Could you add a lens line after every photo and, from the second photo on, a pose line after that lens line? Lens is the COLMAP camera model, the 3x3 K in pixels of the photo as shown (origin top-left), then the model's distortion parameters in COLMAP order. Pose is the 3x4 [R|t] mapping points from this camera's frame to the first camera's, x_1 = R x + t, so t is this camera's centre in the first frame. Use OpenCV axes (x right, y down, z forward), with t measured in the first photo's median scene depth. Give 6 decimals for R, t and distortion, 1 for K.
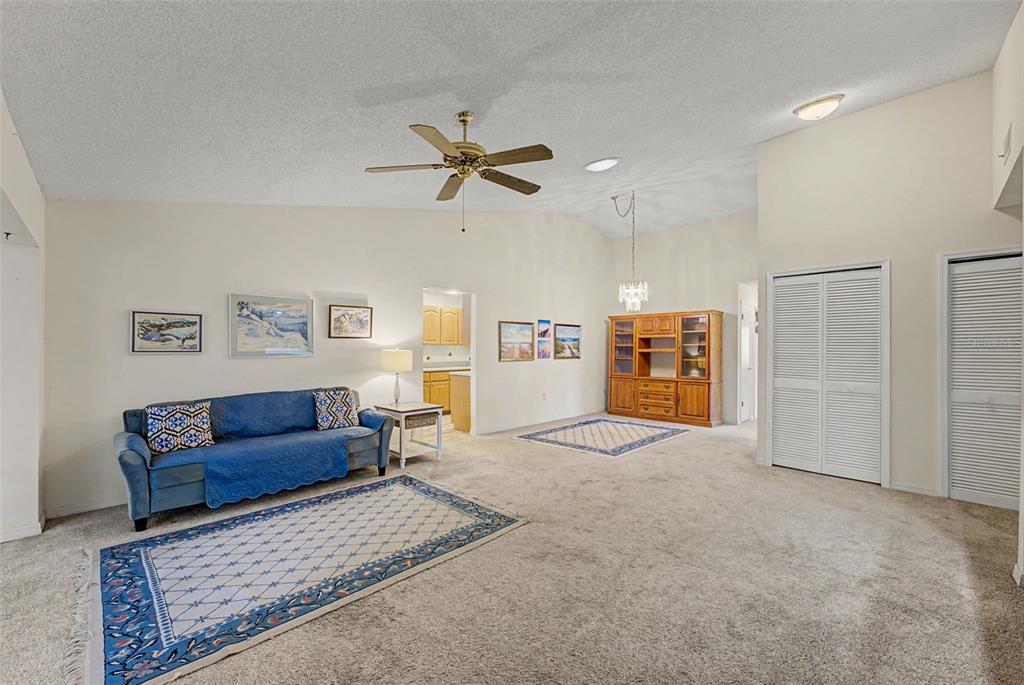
lens RADIAL K [[415.4, 0, 509.9], [0, 415.4, 346.6], [0, 0, 1]] dist [-0.001904, 0.000013]
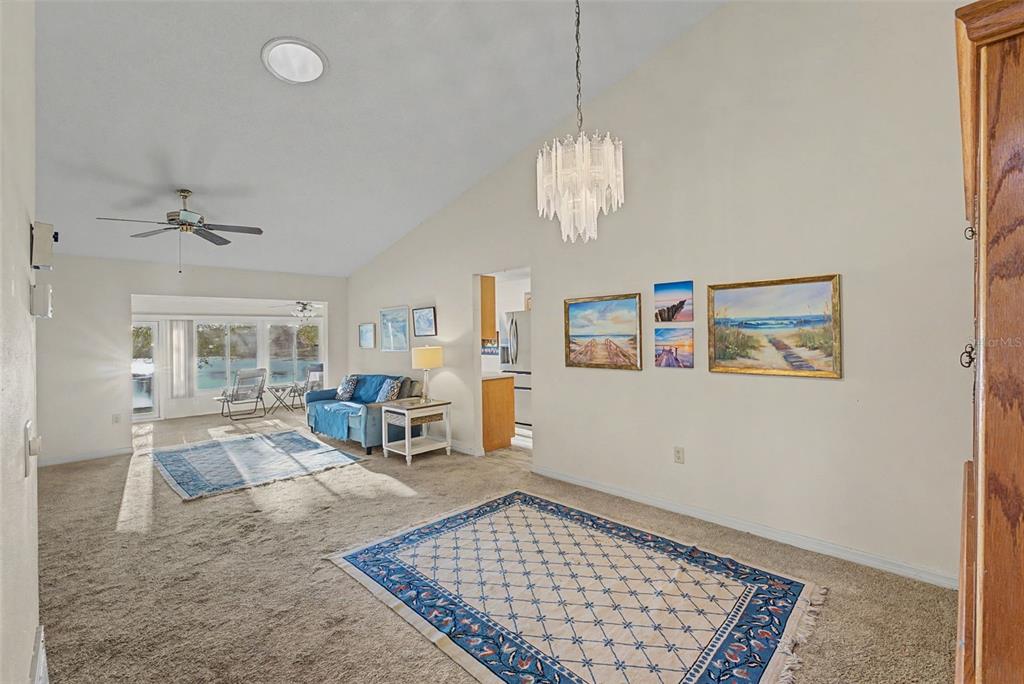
lens RADIAL K [[442.0, 0, 513.6], [0, 442.0, 332.6], [0, 0, 1]] dist [-0.000232, -0.000150]
pose [[0.005428, -0.008887, -0.999946, 0.618150], [0.020702, 0.999747, -0.008773, -0.010544], [0.999771, -0.020653, 0.005610, 0.916895]]
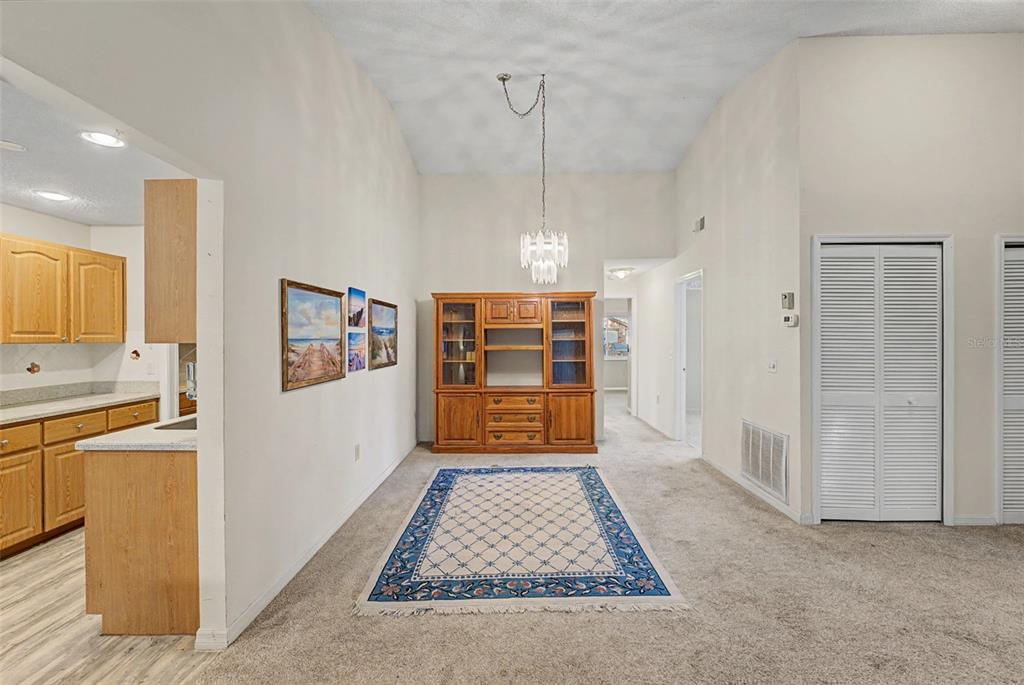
lens RADIAL K [[417.0, 0, 511.9], [0, 417.0, 338.6], [0, 0, 1]] dist [0.000656, 0.000009]
pose [[0.712247, -0.007424, 0.701890, -0.138190], [0.002930, 0.999967, 0.007603, -0.012711], [-0.701923, -0.003359, 0.712245, 0.600436]]
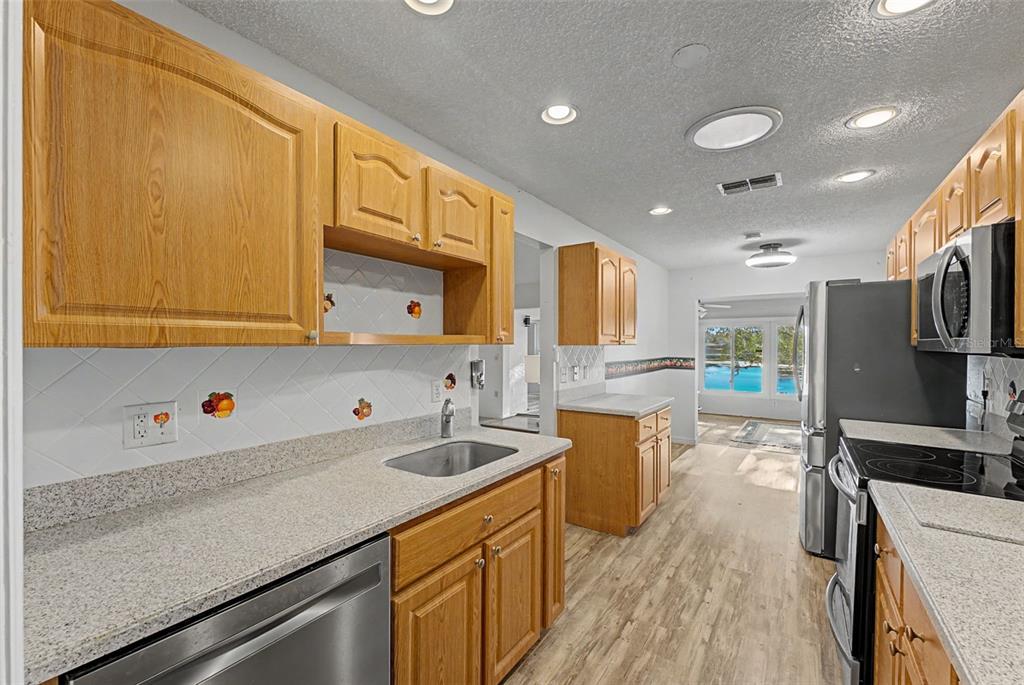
lens RADIAL K [[412.0, 0, 513.8], [0, 412.0, 346.7], [0, 0, 1]] dist [-0.000405, -0.000120]
pose [[-0.981861, -0.003239, -0.189573, -0.049445], [-0.003582, 0.999993, 0.001465, -0.006254], [0.189567, 0.002118, -0.981865, 1.334519]]
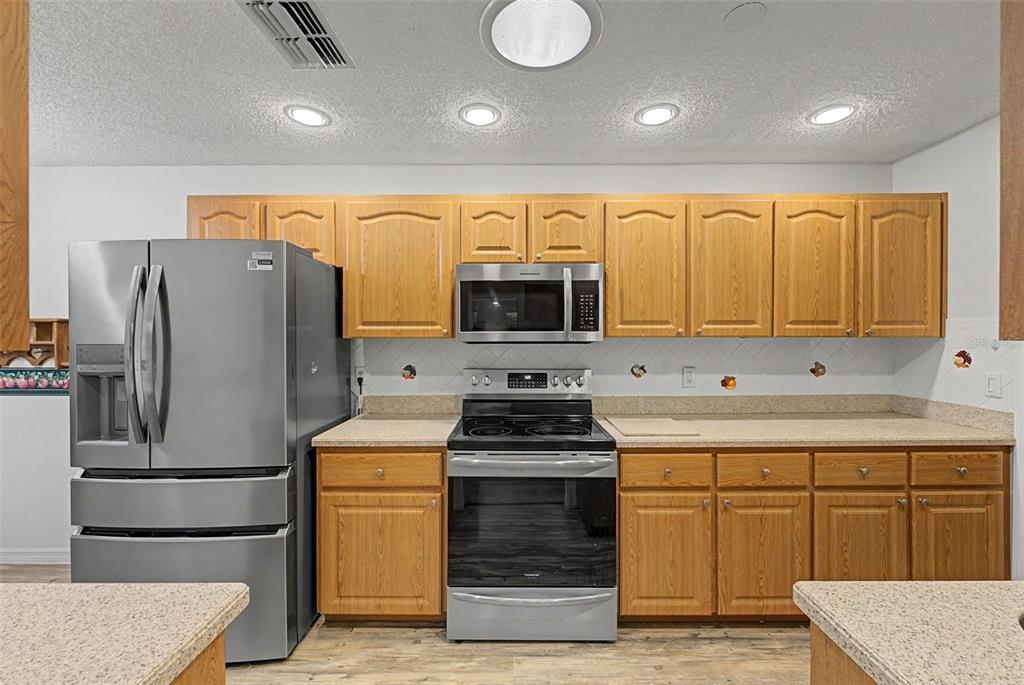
lens RADIAL K [[420.1, 0, 515.3], [0, 420.1, 338.8], [0, 0, 1]] dist [-0.000547, -0.000105]
pose [[0.711829, 0.000196, -0.702353, -0.122796], [0.008155, 0.999930, 0.008544, -0.008782], [0.702305, -0.011810, 0.711778, 0.895695]]
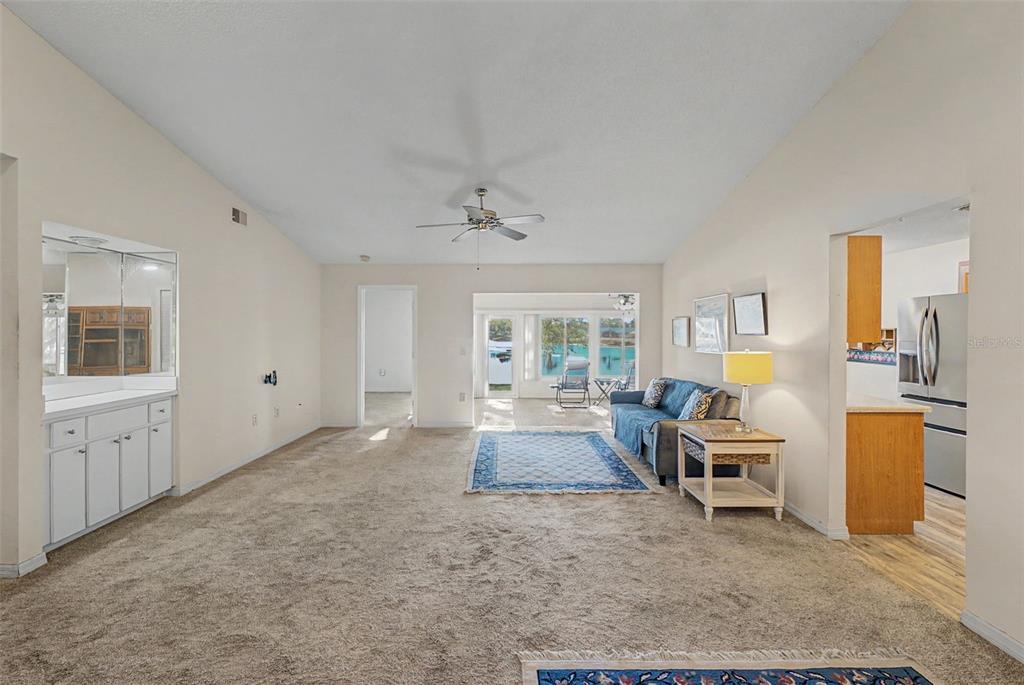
lens RADIAL K [[432.7, 0, 504.8], [0, 432.7, 330.3], [0, 0, 1]] dist [-0.001788, 0.000042]
pose [[-0.708479, -0.004070, -0.705720, 0.402866], [-0.001563, 0.999990, -0.004198, -0.018747], [0.705730, -0.001871, -0.708479, 0.932538]]
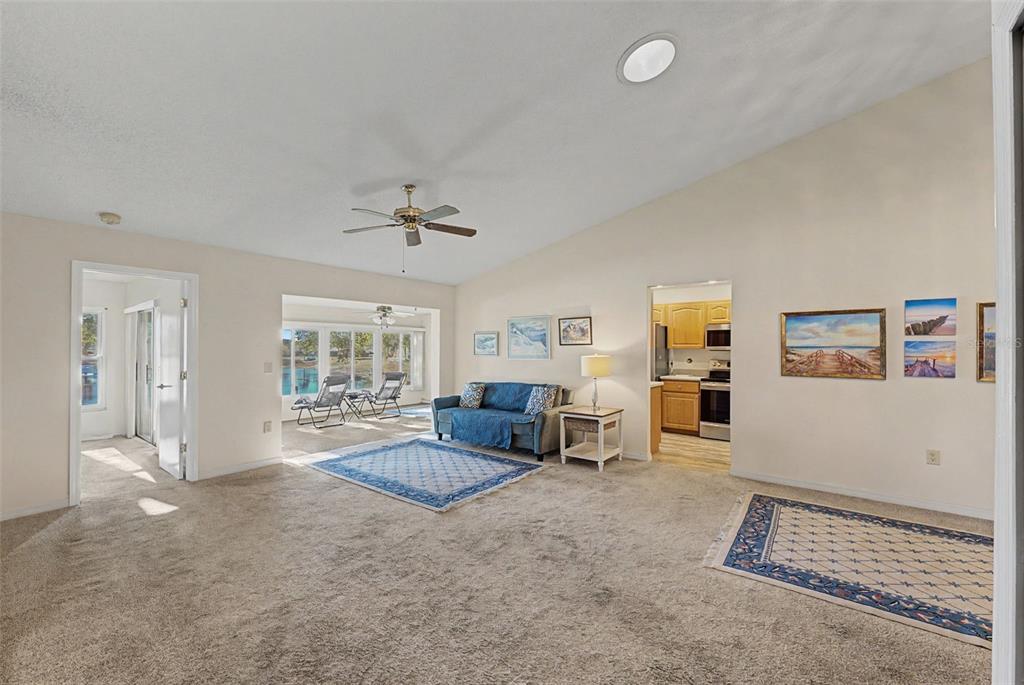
lens RADIAL K [[412.0, 0, 513.8], [0, 412.0, 346.7], [0, 0, 1]] dist [-0.000405, -0.000120]
pose [[0.128812, -0.005277, -0.991655, 0.554676], [0.001856, 0.999985, -0.005080, -0.007588], [0.991667, -0.001187, 0.128819, 0.502495]]
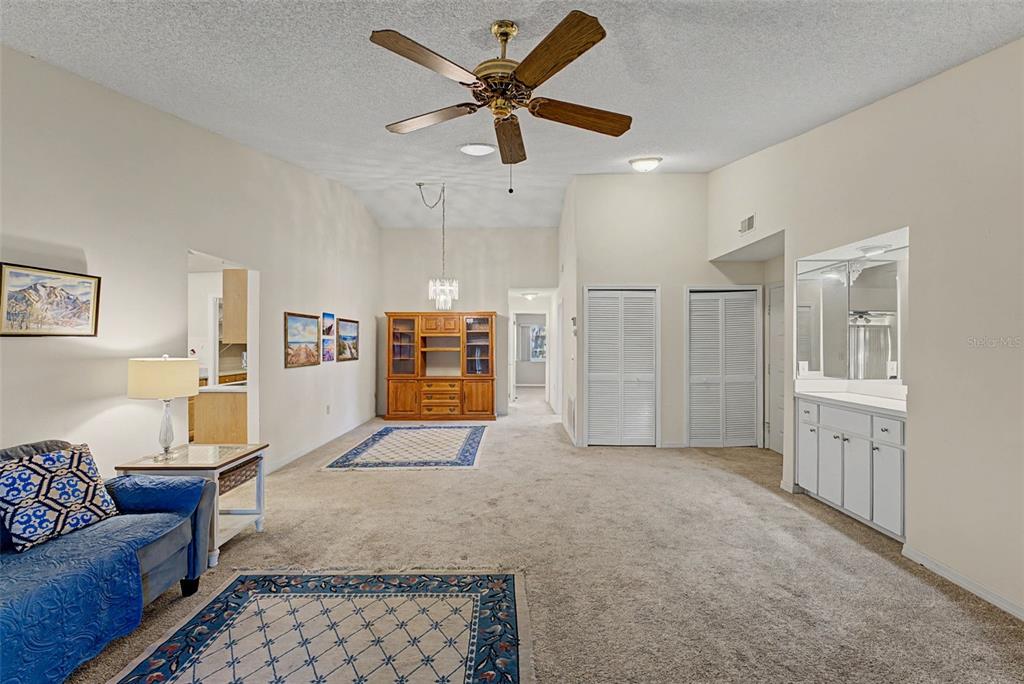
lens RADIAL K [[413.2, 0, 512.0], [0, 413.2, 342.0], [0, 0, 1]] dist [-0.000956, -0.000072]
pose [[0.706573, 0.000006, 0.707640, -0.254808], [-0.000356, 1.000000, 0.000348, -0.010558], [-0.707640, -0.000498, 0.706573, 0.212844]]
